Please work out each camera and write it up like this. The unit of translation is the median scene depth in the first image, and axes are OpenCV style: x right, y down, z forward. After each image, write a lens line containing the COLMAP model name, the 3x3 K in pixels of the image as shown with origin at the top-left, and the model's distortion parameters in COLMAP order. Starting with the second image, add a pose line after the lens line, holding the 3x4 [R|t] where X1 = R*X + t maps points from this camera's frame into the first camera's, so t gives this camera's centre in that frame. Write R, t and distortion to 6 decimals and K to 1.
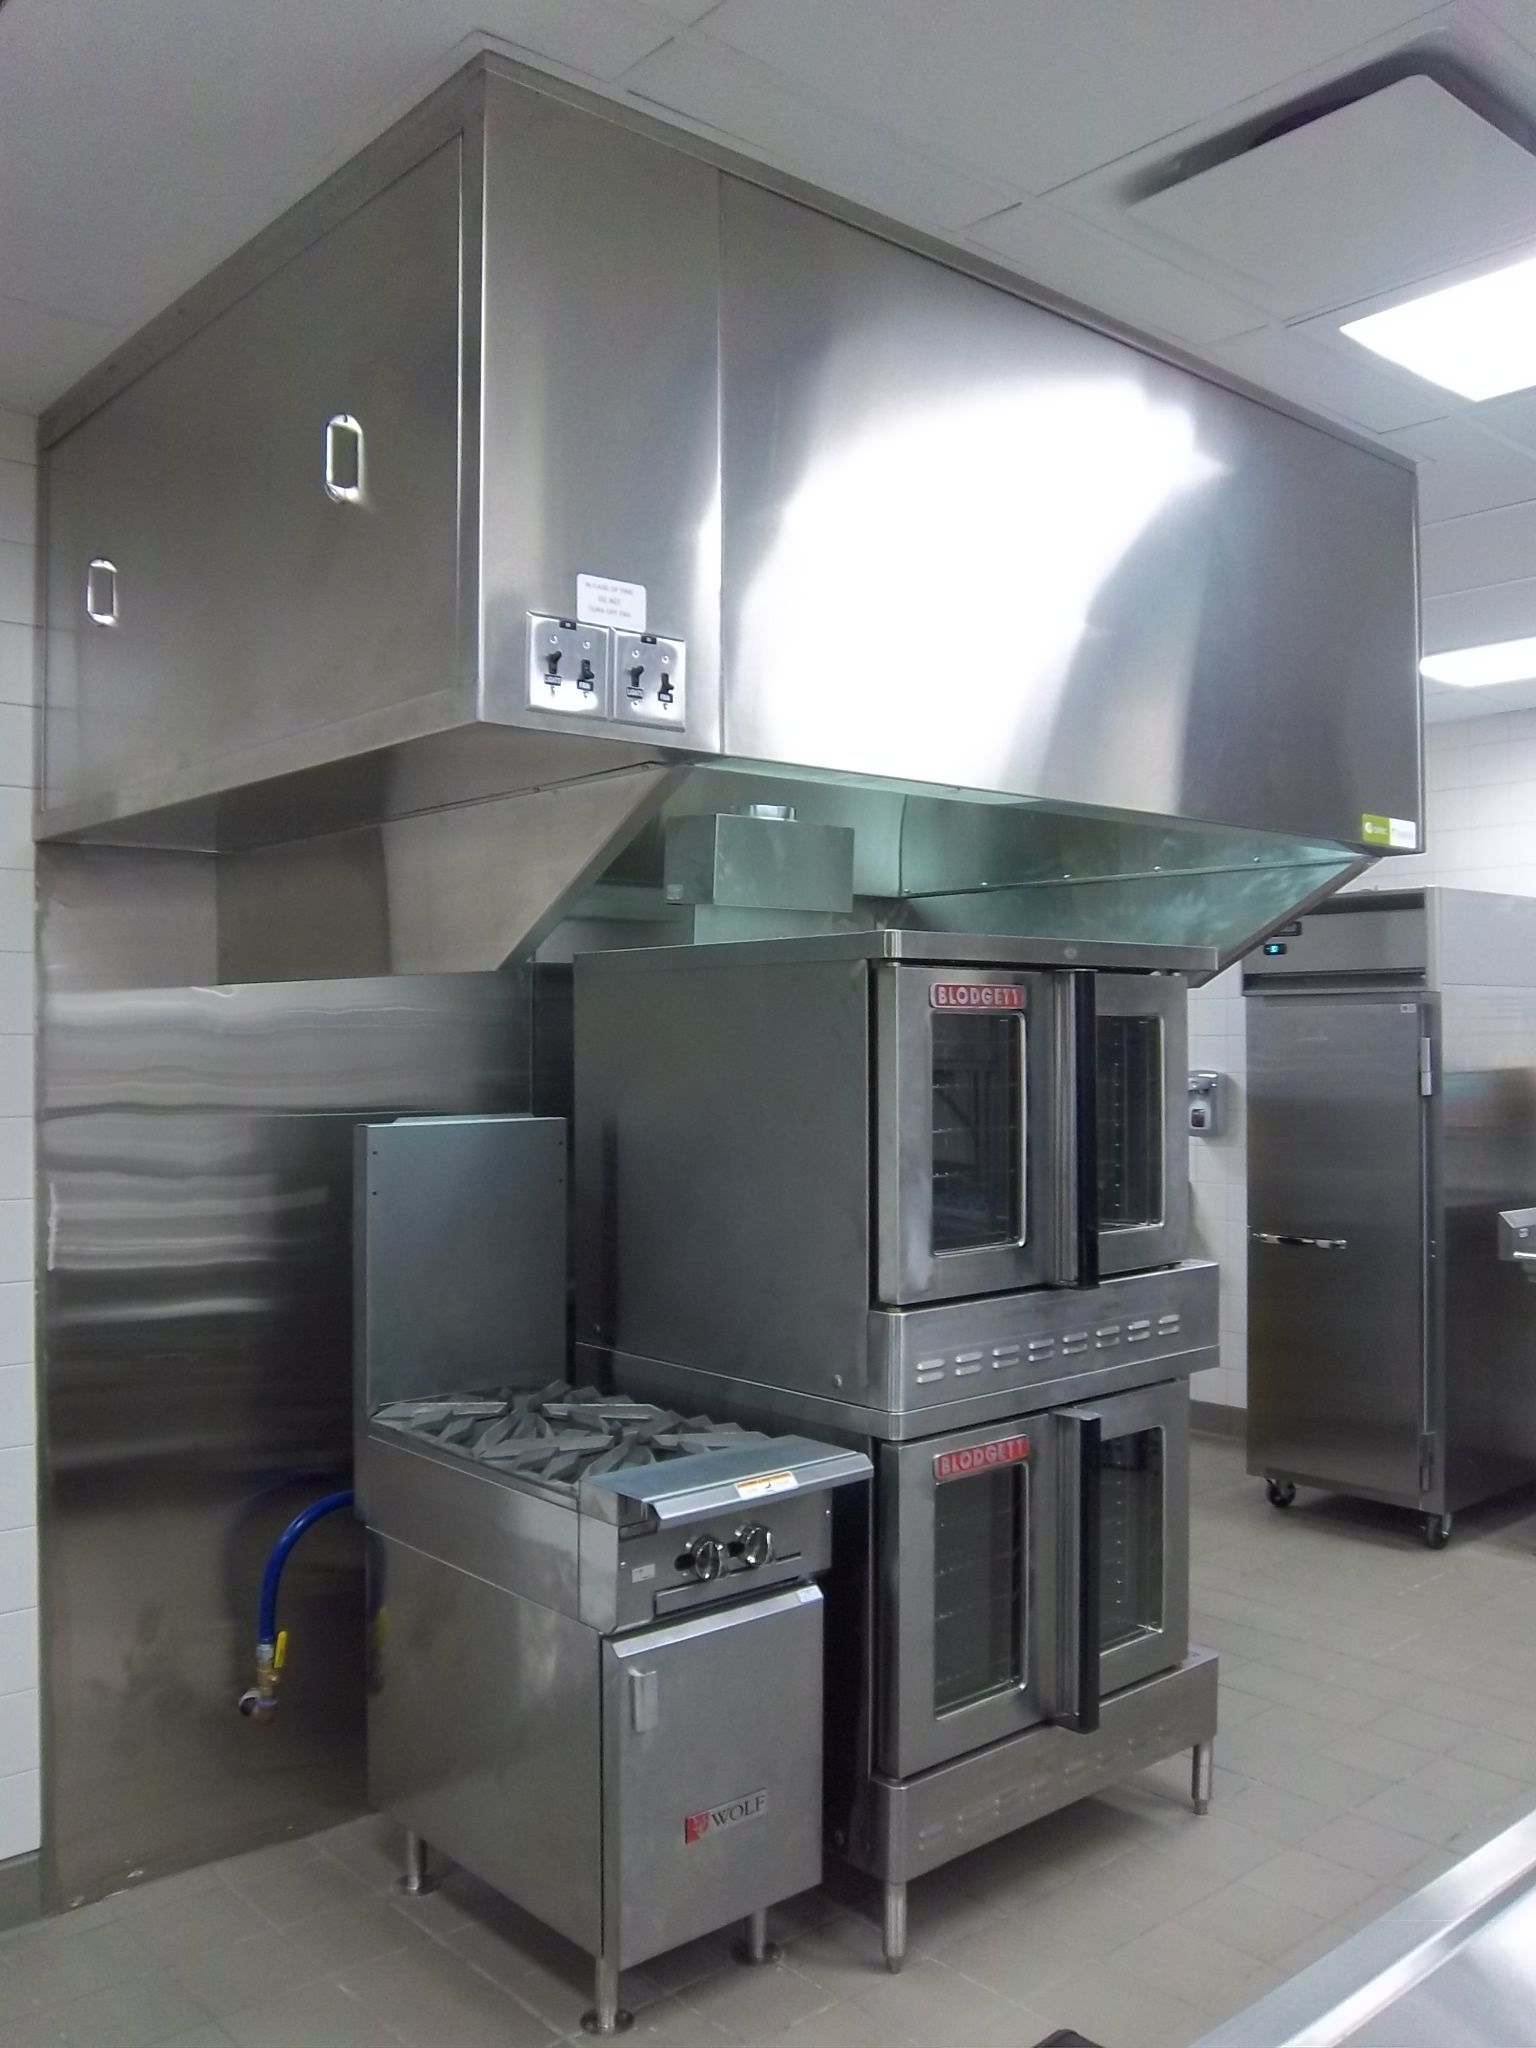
lens RADIAL K [[1699.4, 0, 768.2], [0, 1699.4, 1025.4], [0, 0, 1]] dist [-0.006703, -0.001376]
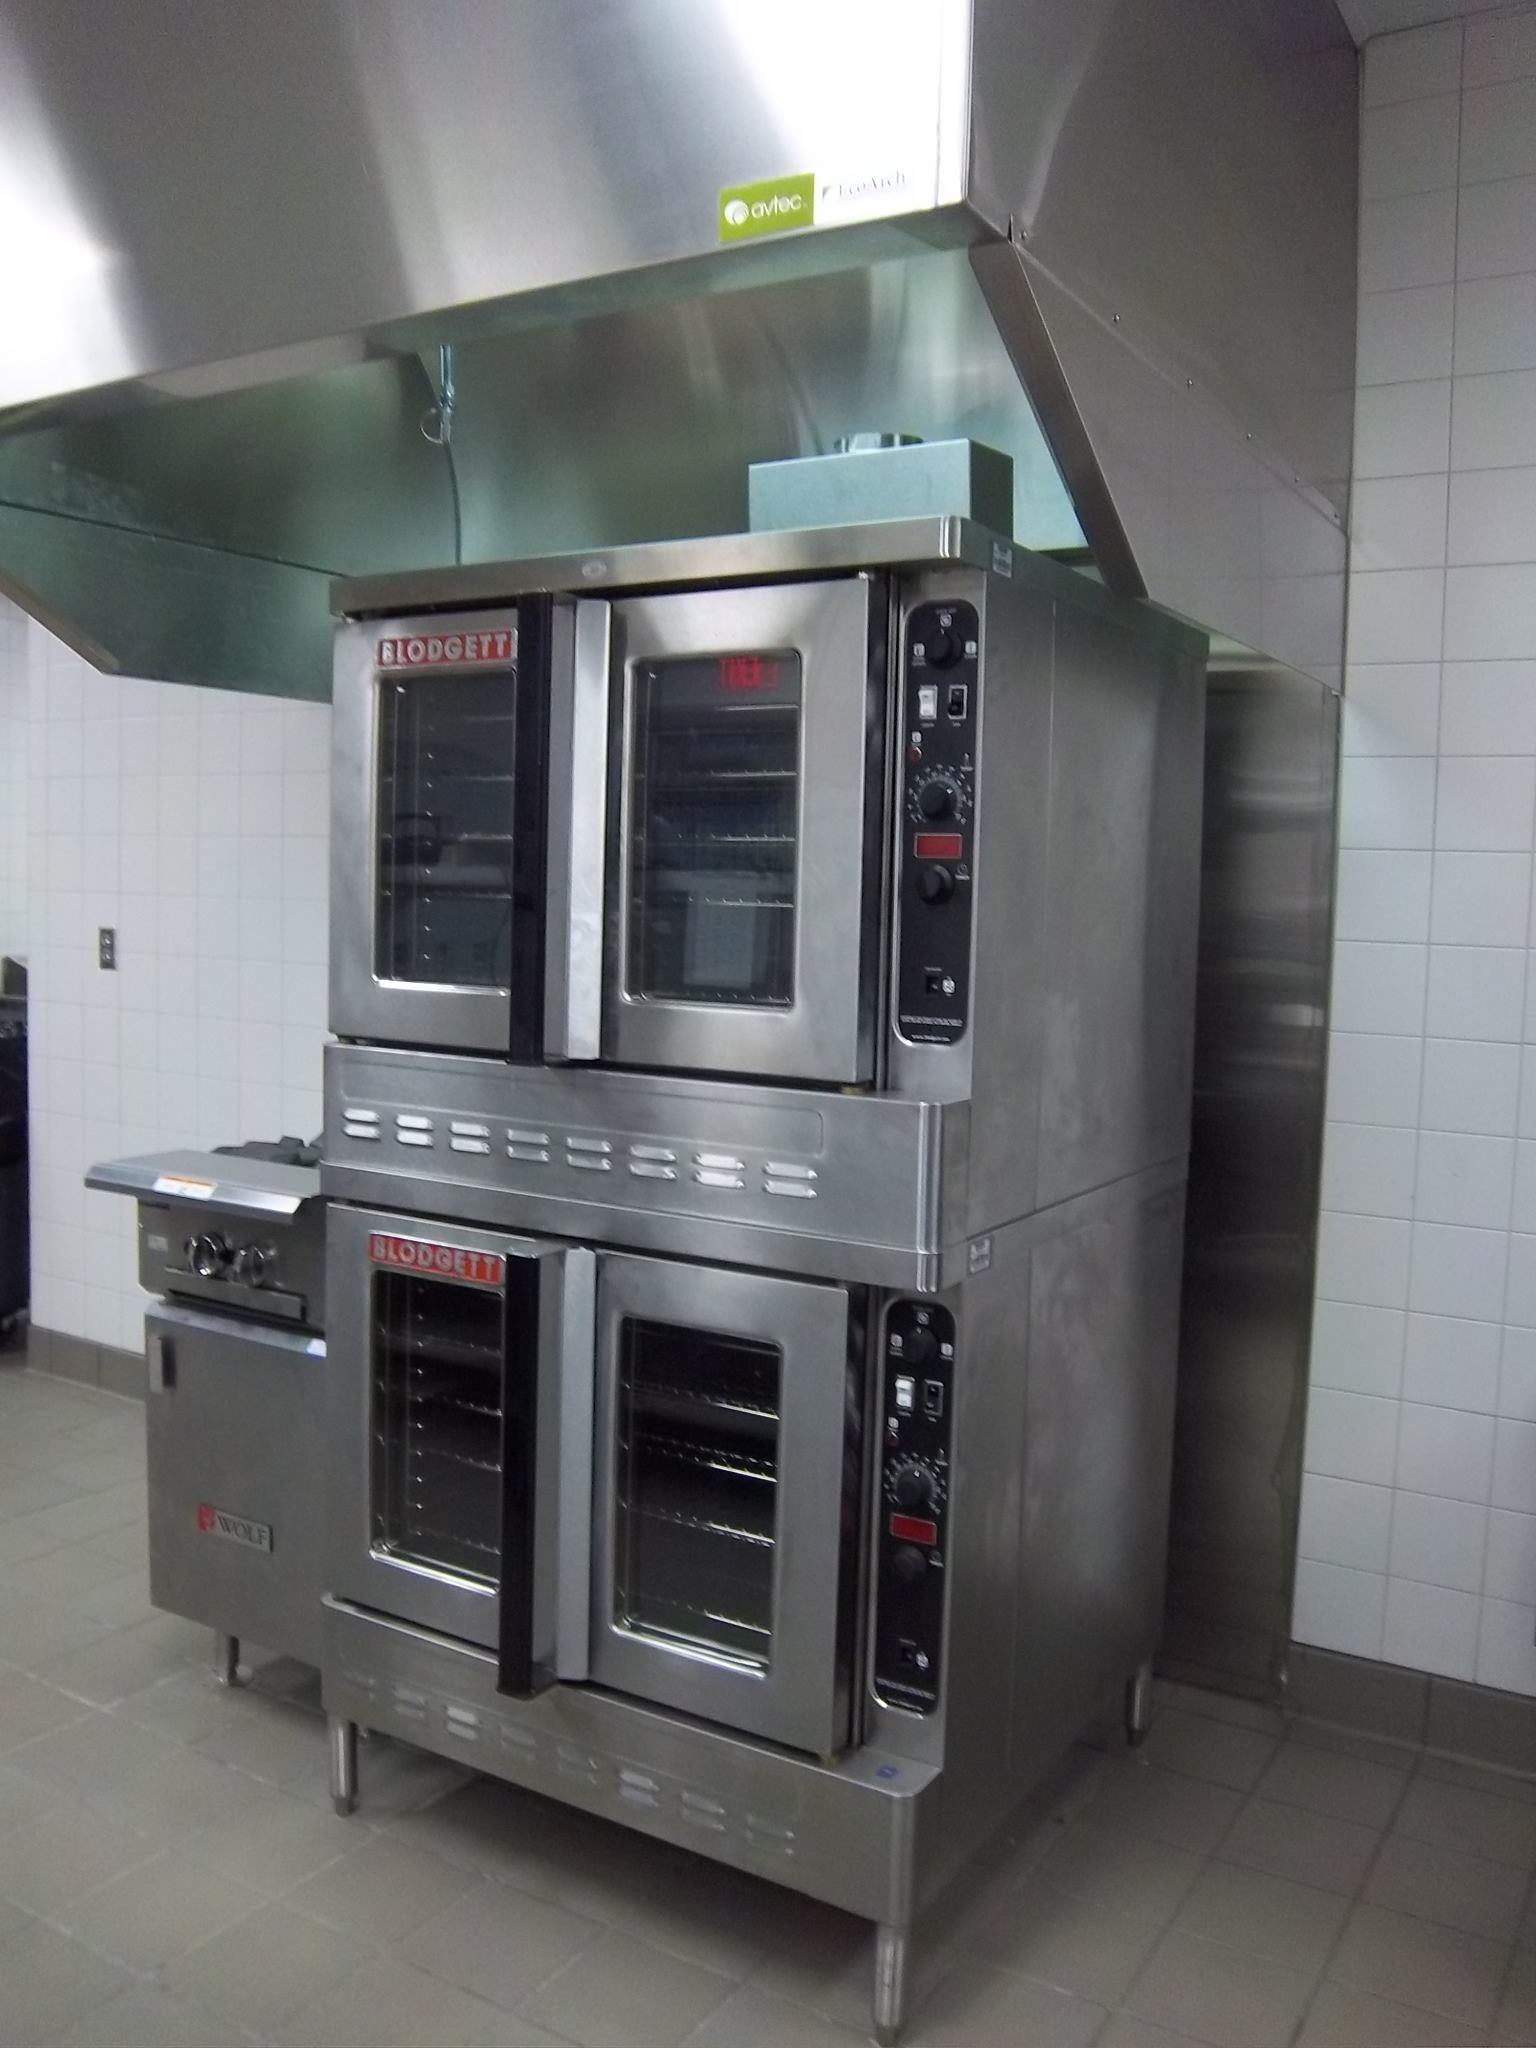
lens RADIAL K [[1699.4, 0, 767.4], [0, 1699.4, 1019.1], [0, 0, 1]] dist [-0.006703, -0.001376]
pose [[0.290501, 0.087551, -0.952861, 0.893401], [-0.022622, 0.996155, 0.084632, 0.078080], [0.956607, -0.003030, 0.291365, 0.930600]]
